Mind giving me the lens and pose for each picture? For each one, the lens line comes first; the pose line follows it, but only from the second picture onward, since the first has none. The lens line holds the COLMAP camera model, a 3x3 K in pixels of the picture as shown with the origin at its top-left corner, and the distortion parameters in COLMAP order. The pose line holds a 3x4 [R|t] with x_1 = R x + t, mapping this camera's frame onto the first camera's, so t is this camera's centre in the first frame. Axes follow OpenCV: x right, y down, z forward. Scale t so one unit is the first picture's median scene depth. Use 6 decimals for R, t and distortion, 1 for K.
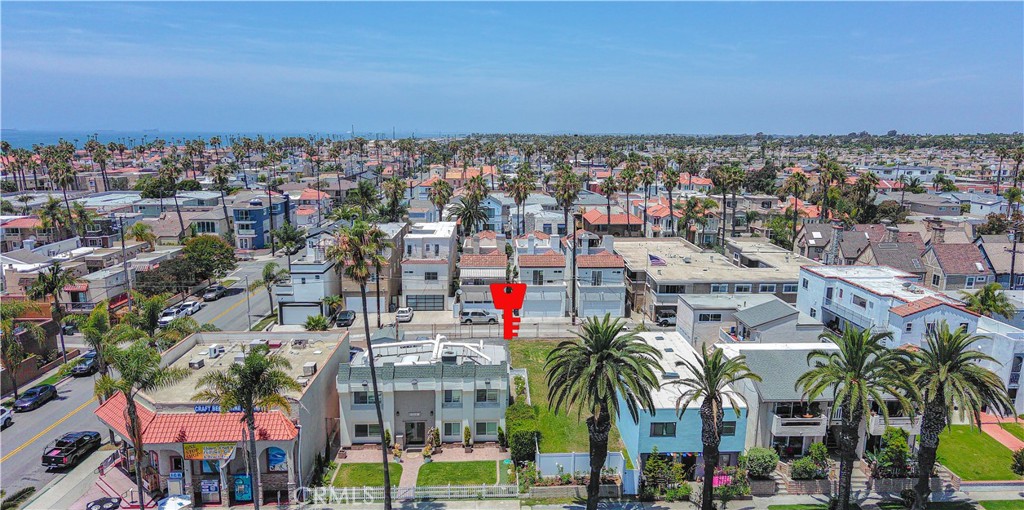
lens RADIAL K [[719.5, 0, 538.6], [0, 719.5, 262.5], [0, 0, 1]] dist [0.013902, -0.000447]
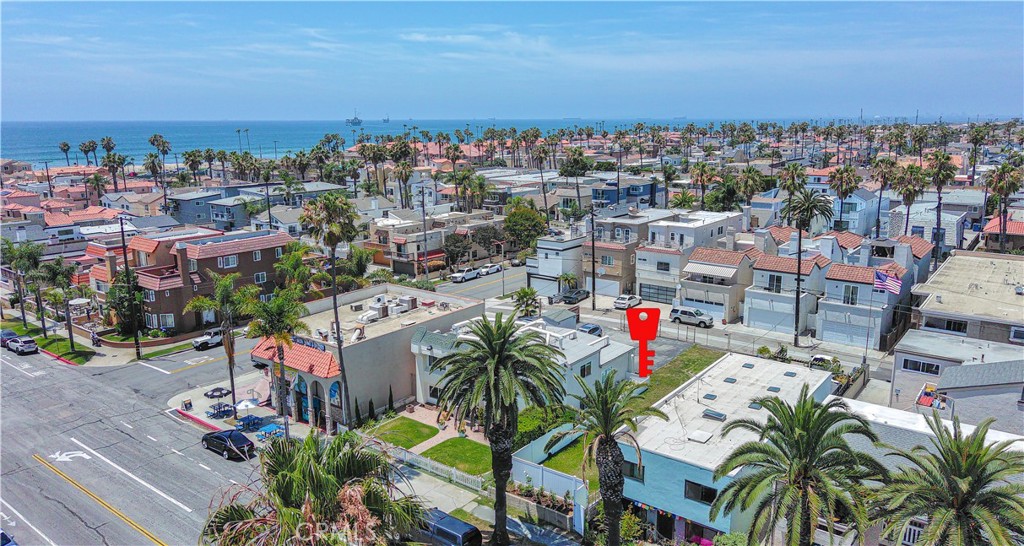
lens RADIAL K [[716.4, 0, 512.6], [0, 716.4, 271.3], [0, 0, 1]] dist [0.000462, -0.000969]
pose [[0.751629, 0.126156, -0.647410, 0.323887], [-0.106057, 0.991882, 0.070150, -0.020545], [0.651004, 0.015935, 0.758907, 0.169362]]
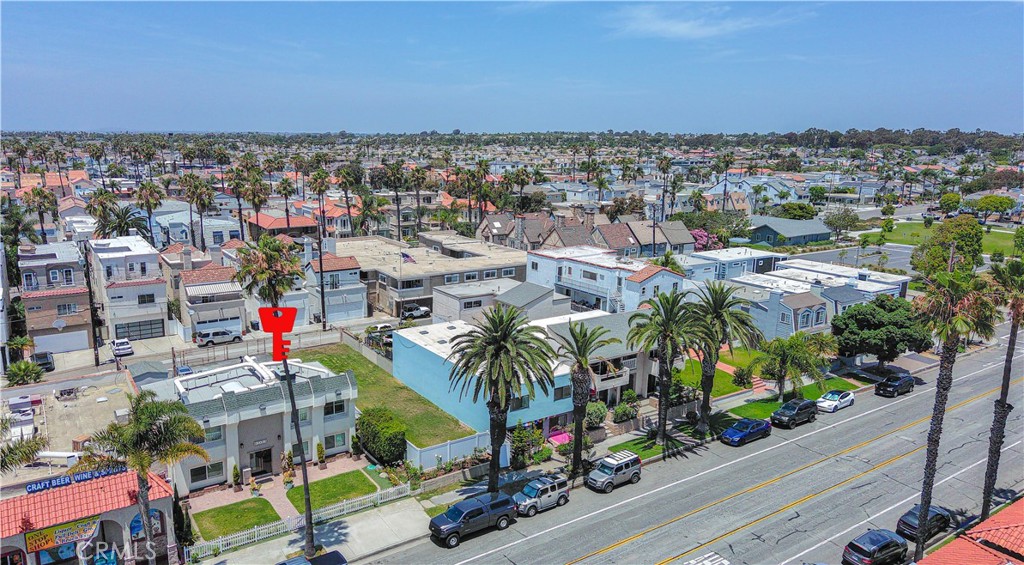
lens RADIAL K [[714.3, 0, 511.5], [0, 714.3, 285.3], [0, 0, 1]] dist [0.024987, -0.000537]
pose [[0.859594, -0.107350, 0.499575, -0.211905], [0.090237, 0.994208, 0.058373, -0.008660], [-0.502948, -0.005097, 0.864302, 0.029592]]
